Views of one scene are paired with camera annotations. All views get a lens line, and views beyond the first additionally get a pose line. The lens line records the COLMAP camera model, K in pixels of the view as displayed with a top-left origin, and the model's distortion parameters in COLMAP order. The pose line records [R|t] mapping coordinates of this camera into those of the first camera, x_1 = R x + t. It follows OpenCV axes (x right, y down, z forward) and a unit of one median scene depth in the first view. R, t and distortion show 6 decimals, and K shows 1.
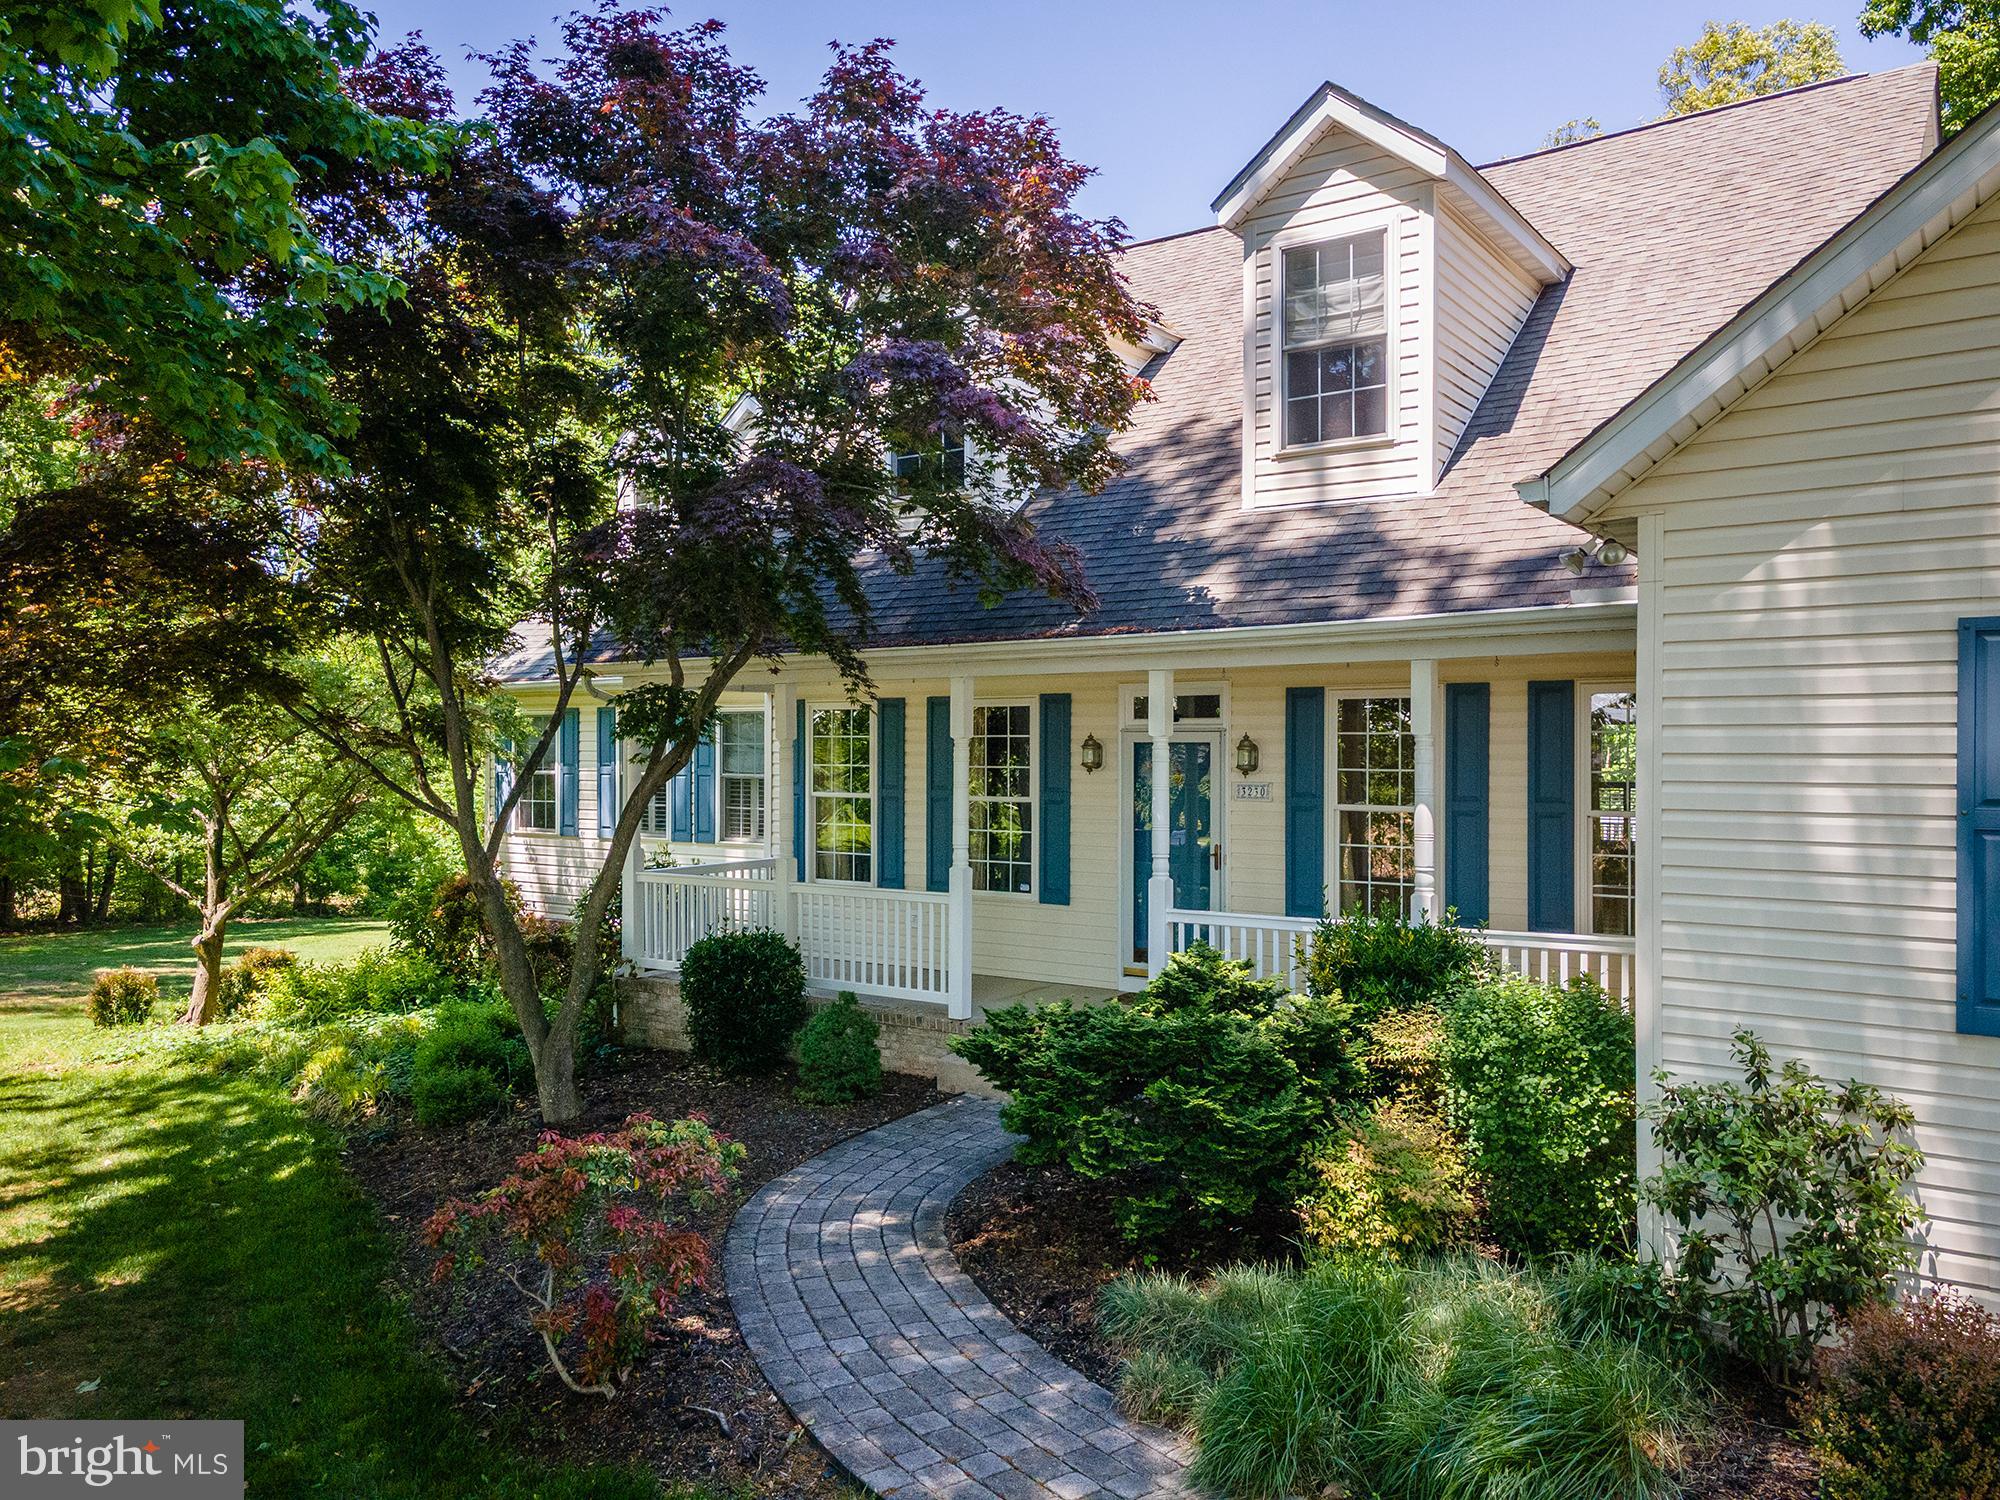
lens RADIAL K [[1489.4, 0, 994.4], [0, 1489.4, 750.4], [0, 0, 1]] dist [0.035776, 0.007134]
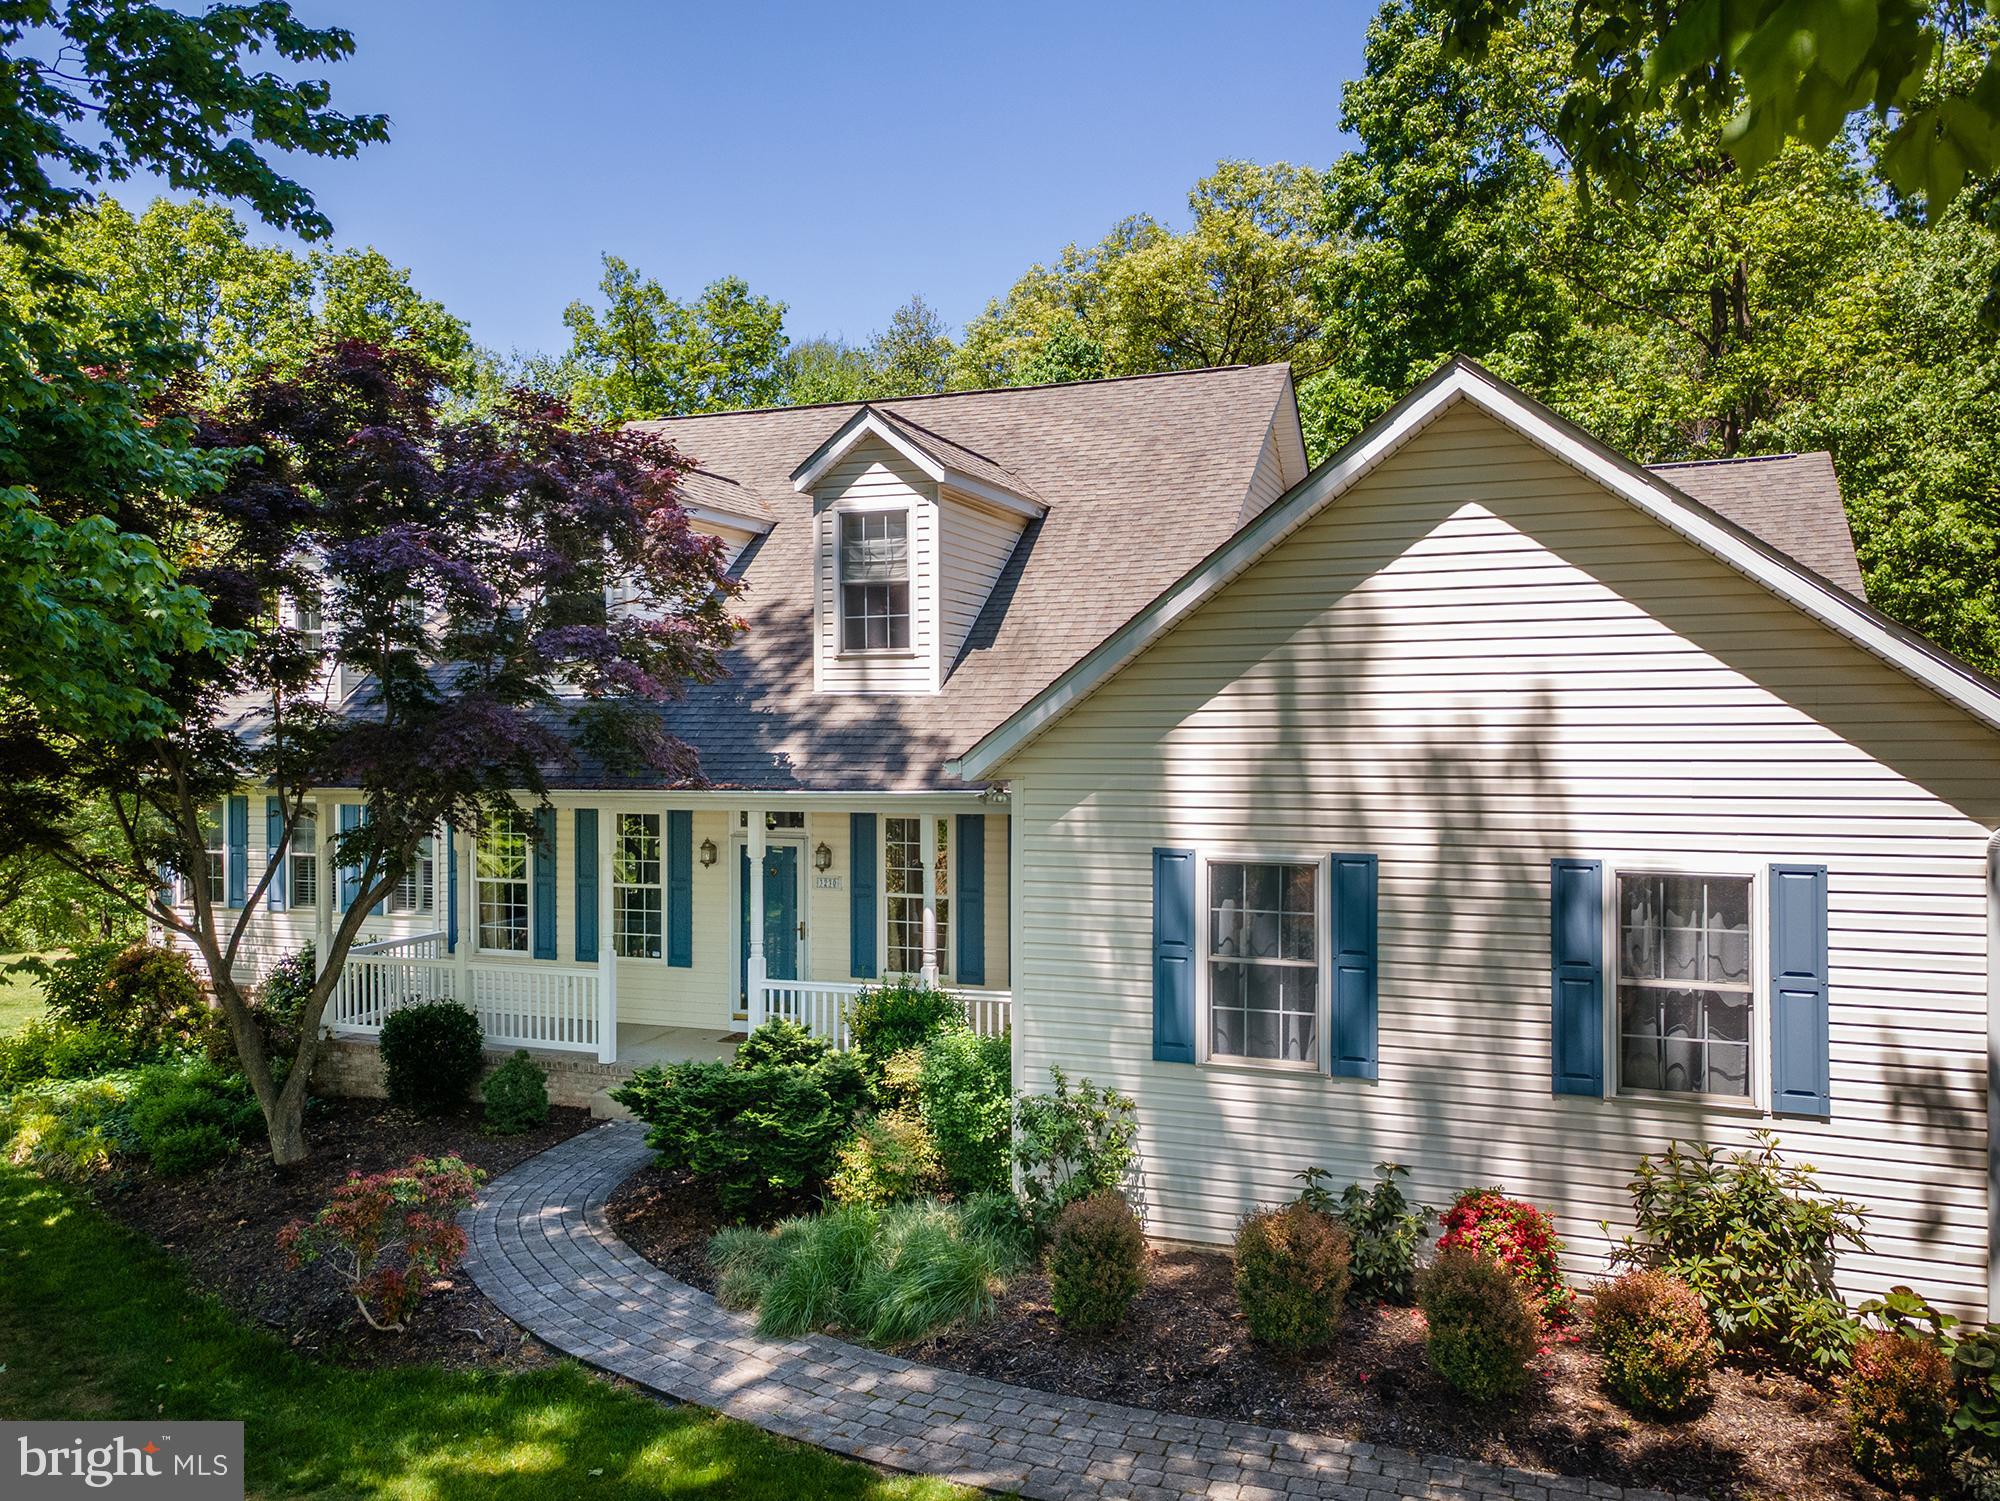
lens RADIAL K [[1489.4, 0, 994.4], [0, 1489.4, 750.9], [0, 0, 1]] dist [0.035776, 0.007134]
pose [[0.969279, -0.006969, 0.245864, -0.019715], [0.005264, 0.999957, 0.007589, -0.144068], [-0.245907, -0.006062, 0.969275, -0.511197]]
